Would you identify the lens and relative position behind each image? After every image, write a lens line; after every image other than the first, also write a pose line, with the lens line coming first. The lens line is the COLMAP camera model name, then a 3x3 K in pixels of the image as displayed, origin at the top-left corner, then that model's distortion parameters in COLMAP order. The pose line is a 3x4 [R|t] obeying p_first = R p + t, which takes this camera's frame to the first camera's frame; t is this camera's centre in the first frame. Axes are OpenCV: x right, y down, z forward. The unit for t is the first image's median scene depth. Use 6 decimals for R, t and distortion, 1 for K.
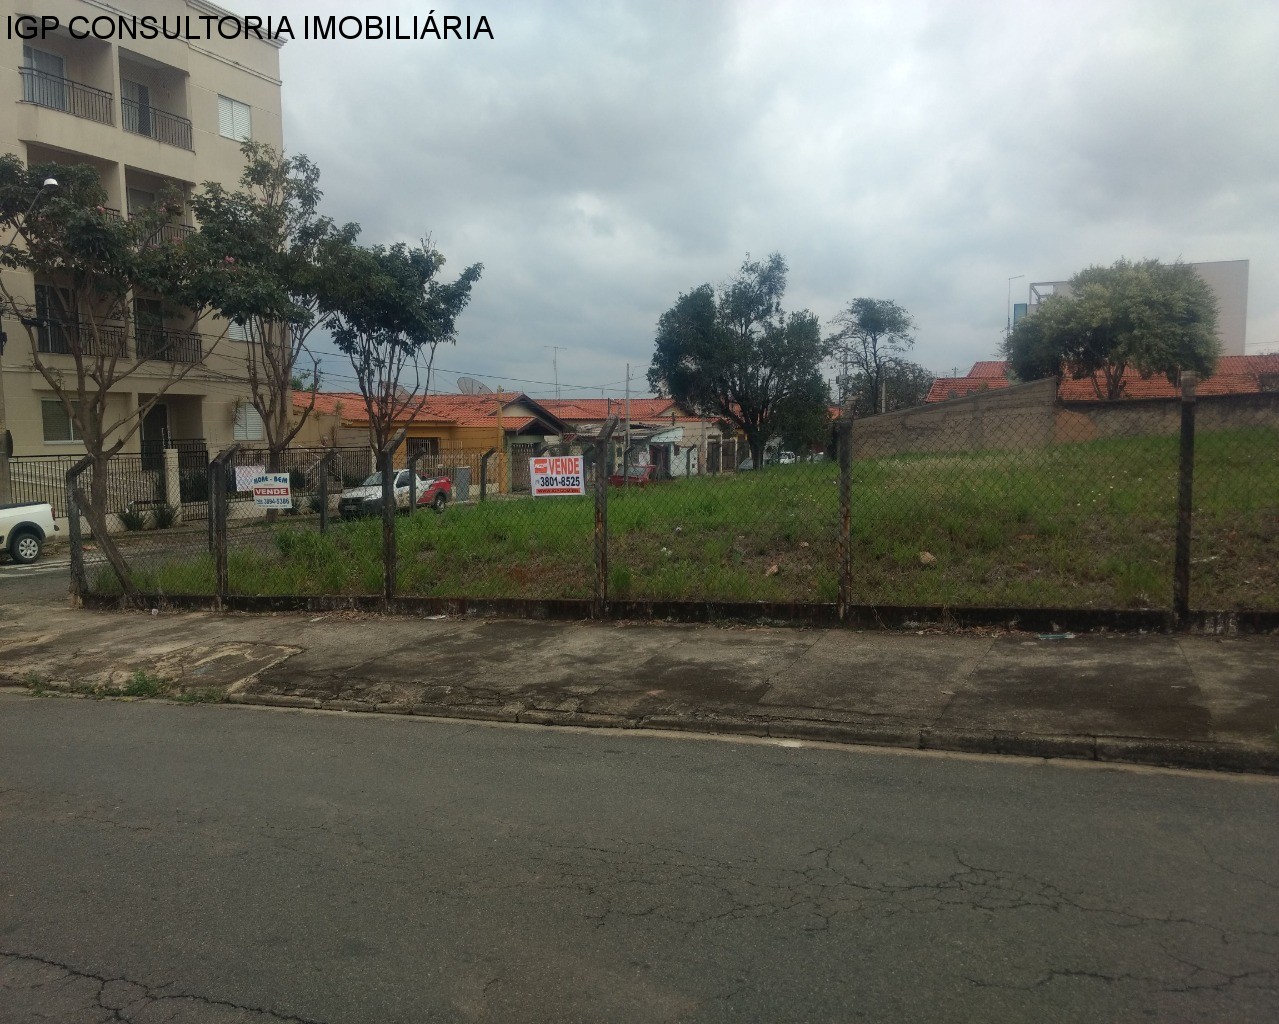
lens RADIAL K [[1013.6, 0, 644.6], [0, 1013.6, 509.0], [0, 0, 1]] dist [0.021381, 0.021204]
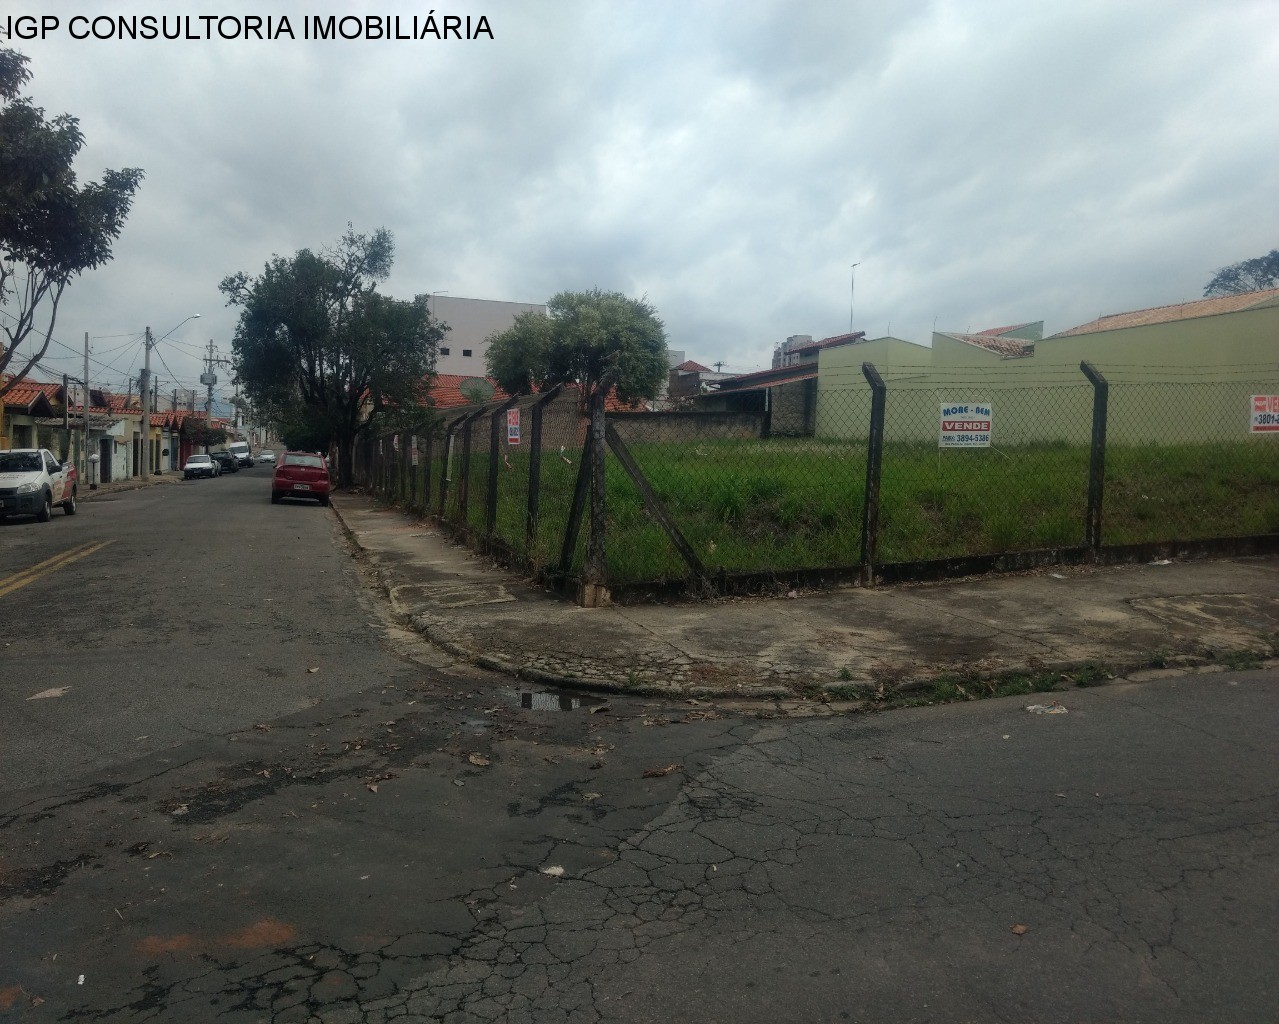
lens RADIAL K [[1013.6, 0, 643.0], [0, 1013.6, 518.9], [0, 0, 1]] dist [0.021381, 0.021204]
pose [[0.717291, -0.019738, 0.696494, -1.111014], [0.027709, 0.999616, -0.000208, 0.049477], [-0.696223, 0.019448, 0.717562, 0.608764]]
